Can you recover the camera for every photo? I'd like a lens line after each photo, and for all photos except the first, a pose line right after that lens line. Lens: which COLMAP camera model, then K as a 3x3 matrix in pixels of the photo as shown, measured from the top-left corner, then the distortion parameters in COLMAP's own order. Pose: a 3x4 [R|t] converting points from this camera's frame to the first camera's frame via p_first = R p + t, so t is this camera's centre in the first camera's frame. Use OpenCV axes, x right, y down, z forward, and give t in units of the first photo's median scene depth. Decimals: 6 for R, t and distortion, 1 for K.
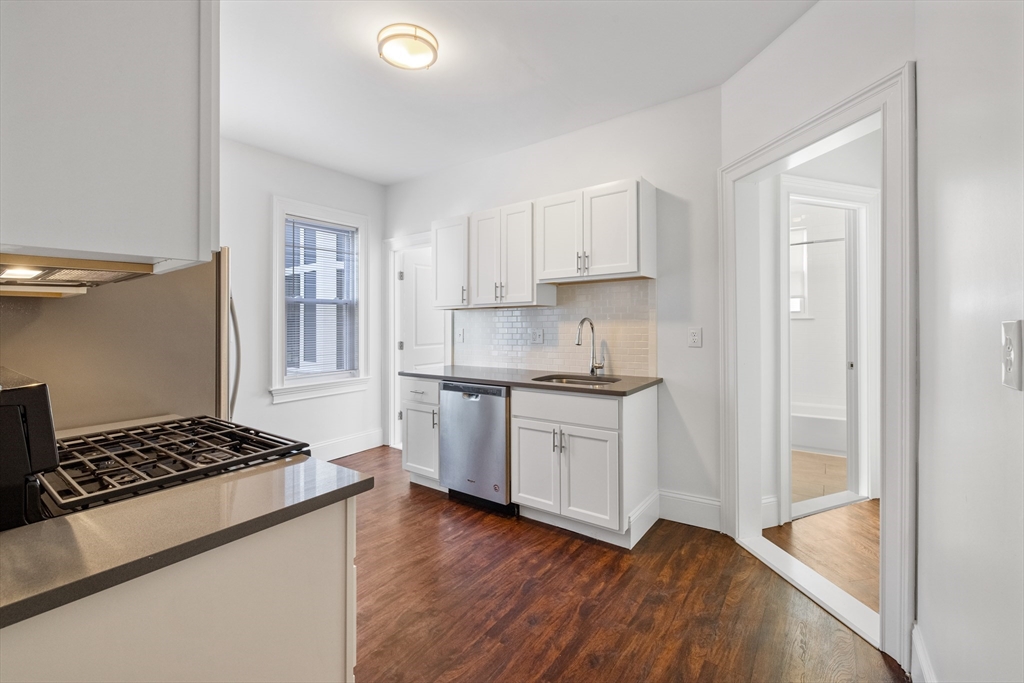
lens RADIAL K [[425.2, 0, 519.0], [0, 425.2, 335.4], [0, 0, 1]] dist [-0.000917, -0.000384]
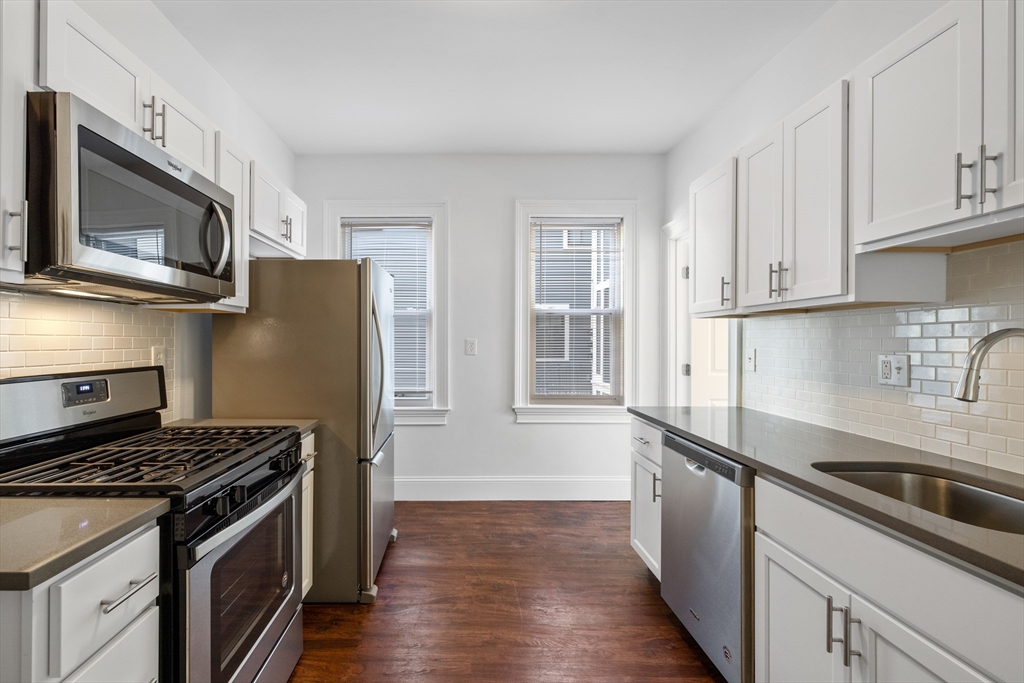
lens RADIAL K [[457.3, 0, 470.4], [0, 457.3, 340.5], [0, 0, 1]] dist [0.012611, 0.000567]
pose [[0.560429, 0.013449, -0.828094, 0.229855], [-0.032935, 0.999439, -0.006057, -0.013170], [0.827548, 0.030668, 0.560557, 0.398386]]
